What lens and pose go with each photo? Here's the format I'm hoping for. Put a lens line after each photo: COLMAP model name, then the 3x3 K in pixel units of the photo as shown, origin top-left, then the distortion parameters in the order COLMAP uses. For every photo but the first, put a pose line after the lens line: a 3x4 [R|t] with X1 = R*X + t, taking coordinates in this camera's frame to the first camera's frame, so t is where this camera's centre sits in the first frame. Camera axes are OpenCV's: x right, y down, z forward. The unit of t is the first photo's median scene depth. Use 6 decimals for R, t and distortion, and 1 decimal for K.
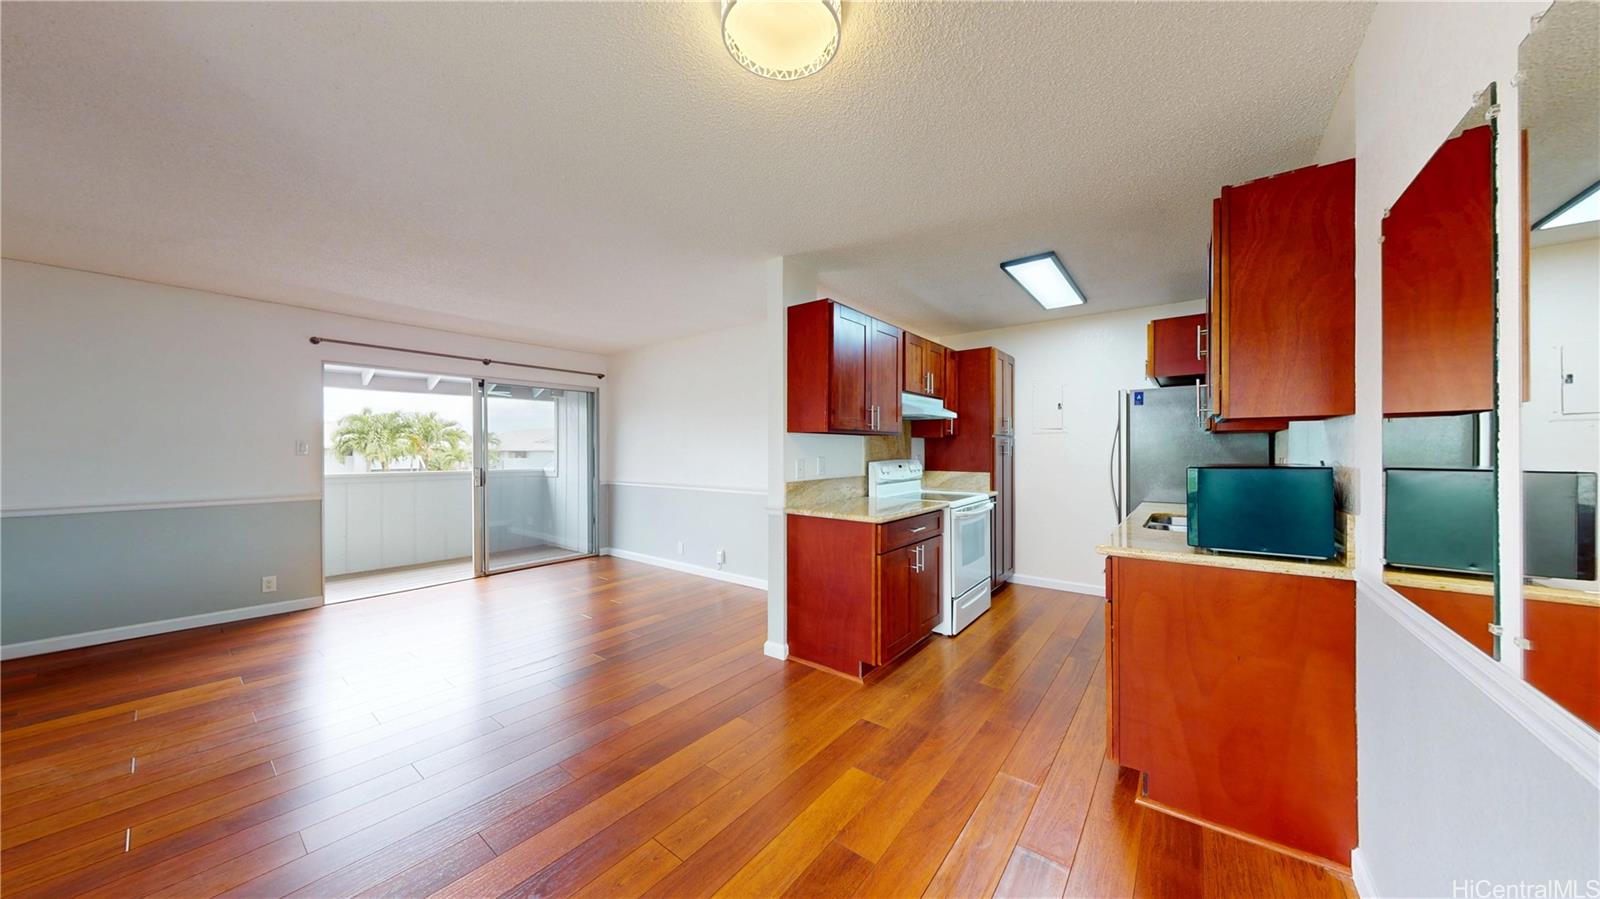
lens RADIAL K [[505.2, 0, 805.3], [0, 505.2, 451.0], [0, 0, 1]] dist [0.001731, 0.000161]
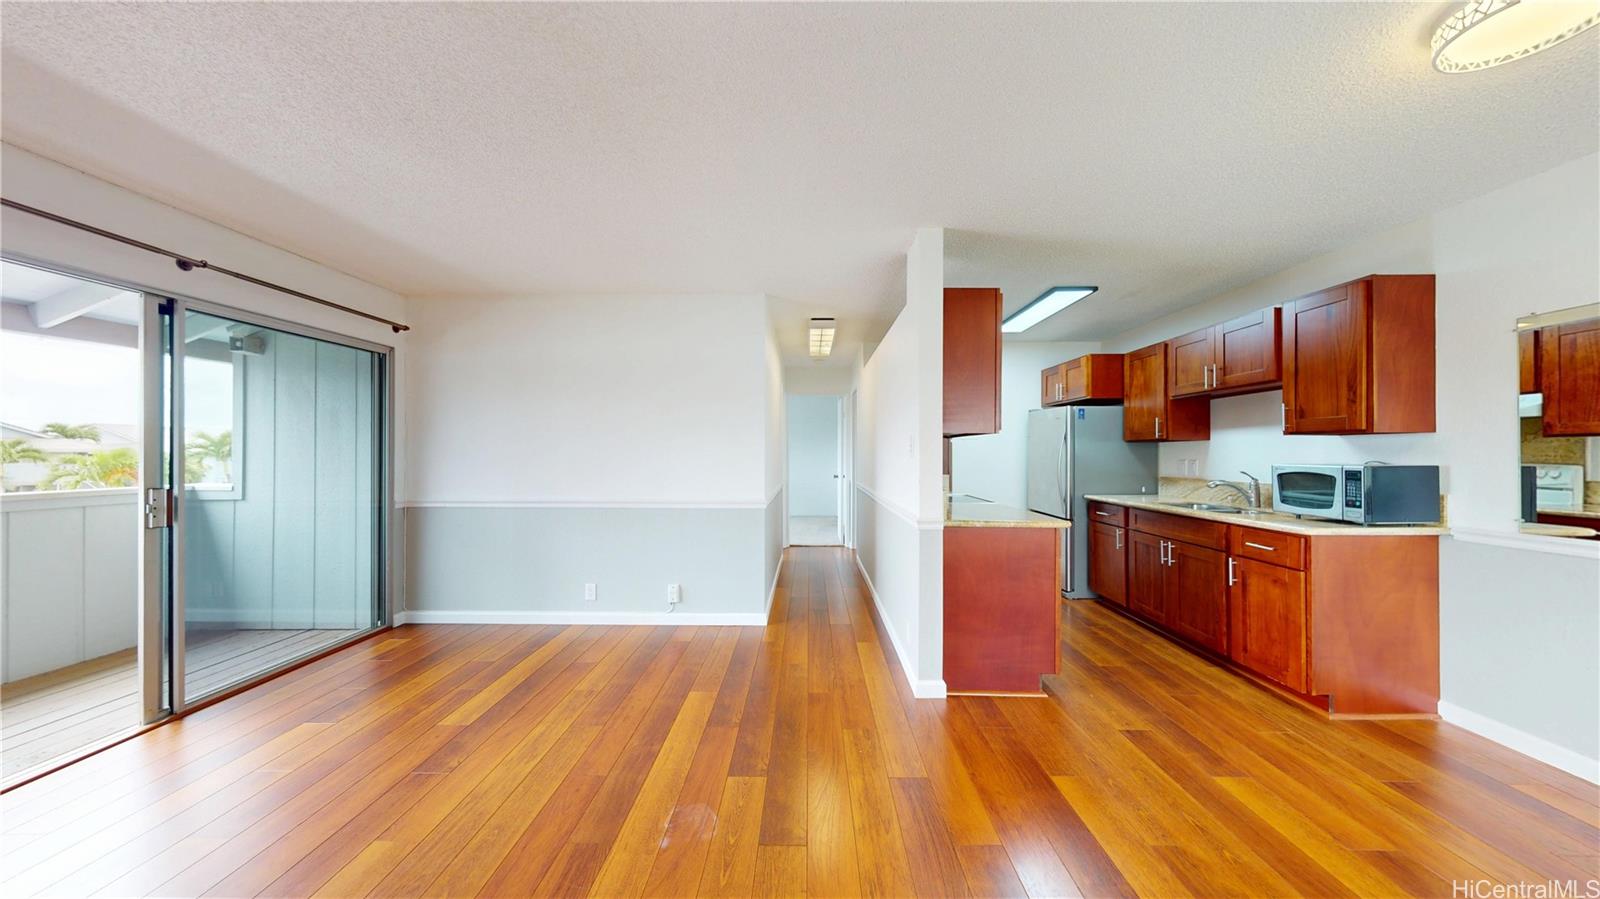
lens RADIAL K [[505.2, 0, 800.0], [0, 505.2, 451.5], [0, 0, 1]] dist [0.001731, 0.000161]
pose [[0.799555, 0.004201, 0.600578, -0.455940], [-0.002686, 0.999991, -0.003419, -0.000244], [-0.600587, 0.001121, 0.799559, 0.278485]]
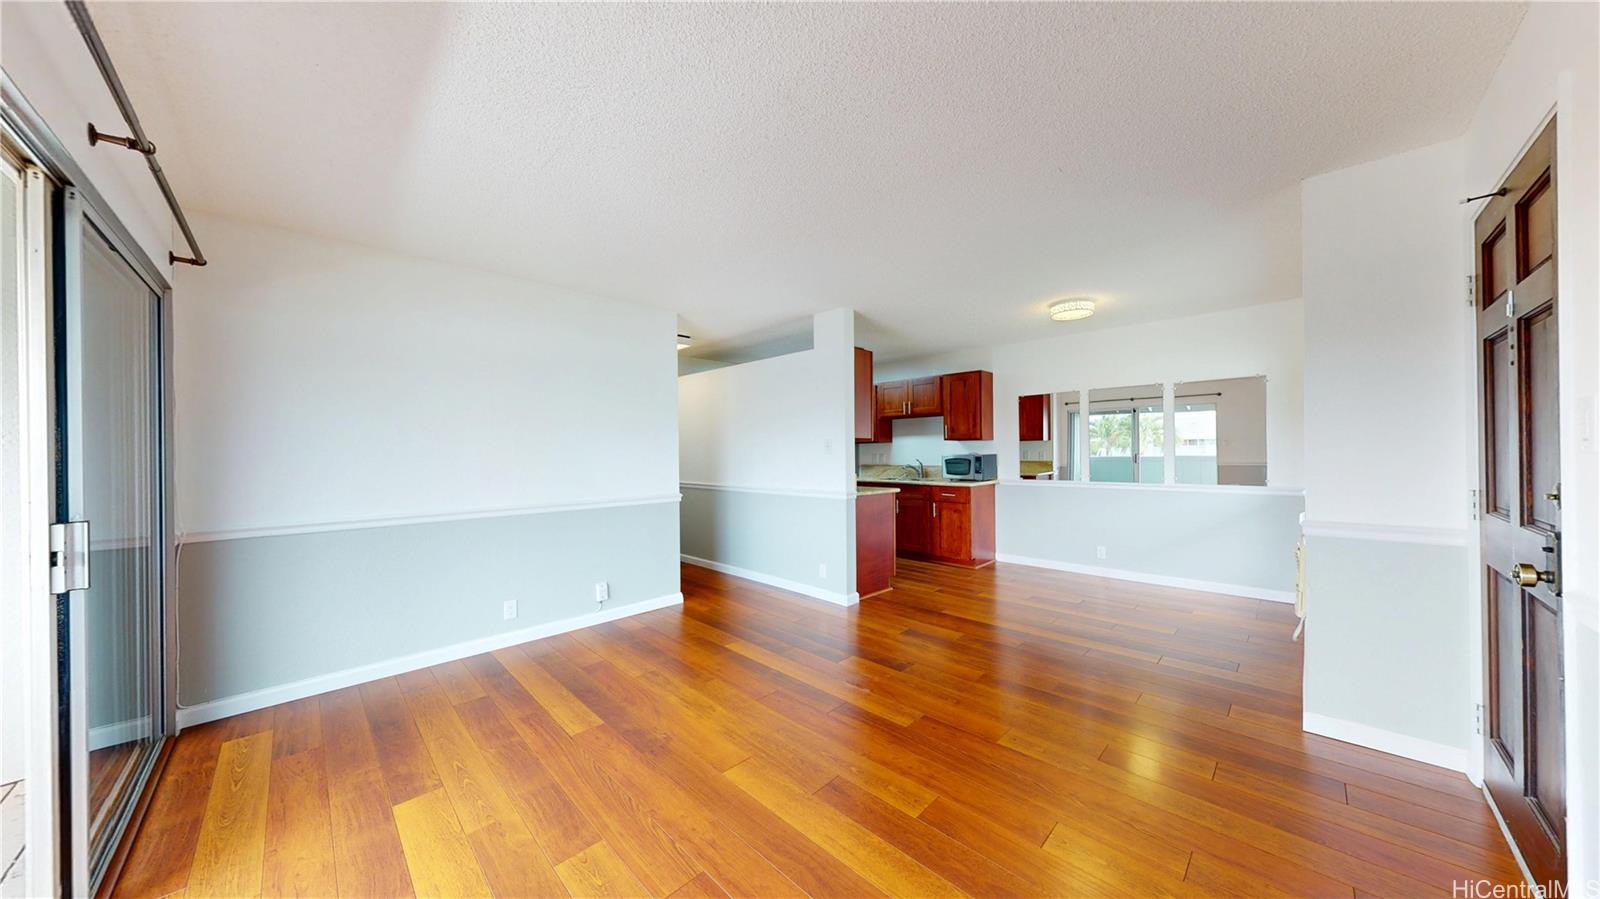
lens RADIAL K [[505.2, 0, 797.8], [0, 505.2, 448.2], [0, 0, 1]] dist [0.001731, 0.000161]
pose [[0.127947, 0.005292, 0.991767, -0.860183], [0.010290, 0.999925, -0.006663, -0.000060], [-0.991728, 0.011057, 0.127883, 0.590011]]
